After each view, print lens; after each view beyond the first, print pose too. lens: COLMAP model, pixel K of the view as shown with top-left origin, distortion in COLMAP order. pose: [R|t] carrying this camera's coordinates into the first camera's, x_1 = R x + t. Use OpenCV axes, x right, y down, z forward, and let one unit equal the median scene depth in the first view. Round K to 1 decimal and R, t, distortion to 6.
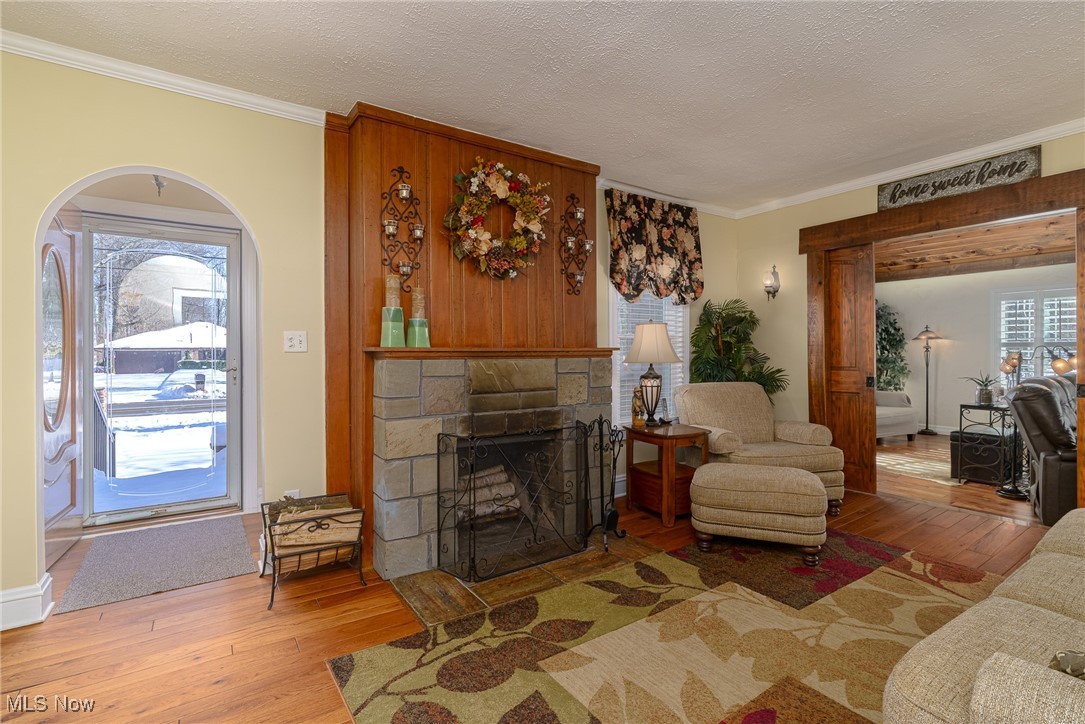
lens RADIAL K [[500.4, 0, 550.3], [0, 500.4, 363.0], [0, 0, 1]] dist [-0.006226, 0.000923]
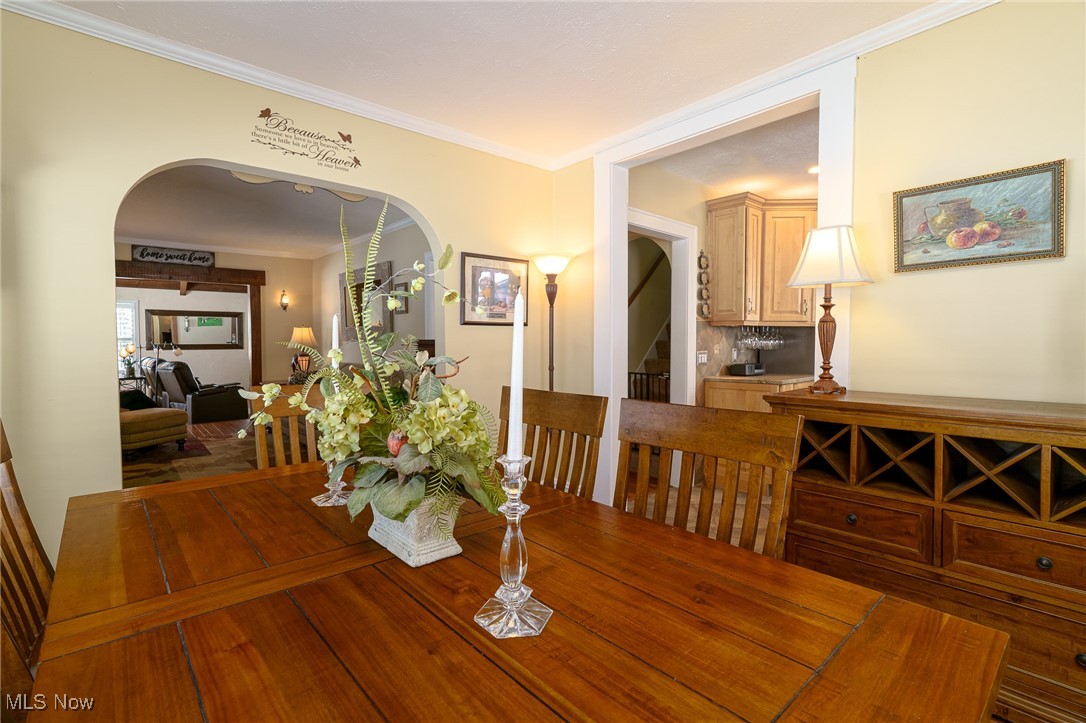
lens RADIAL K [[500.9, 0, 544.3], [0, 500.9, 355.4], [0, 0, 1]] dist [-0.006226, 0.000923]
pose [[-0.113716, -0.020263, 0.993307, -1.288181], [0.019994, 0.999543, 0.022679, 0.008377], [-0.993312, 0.022440, -0.113258, -0.198976]]
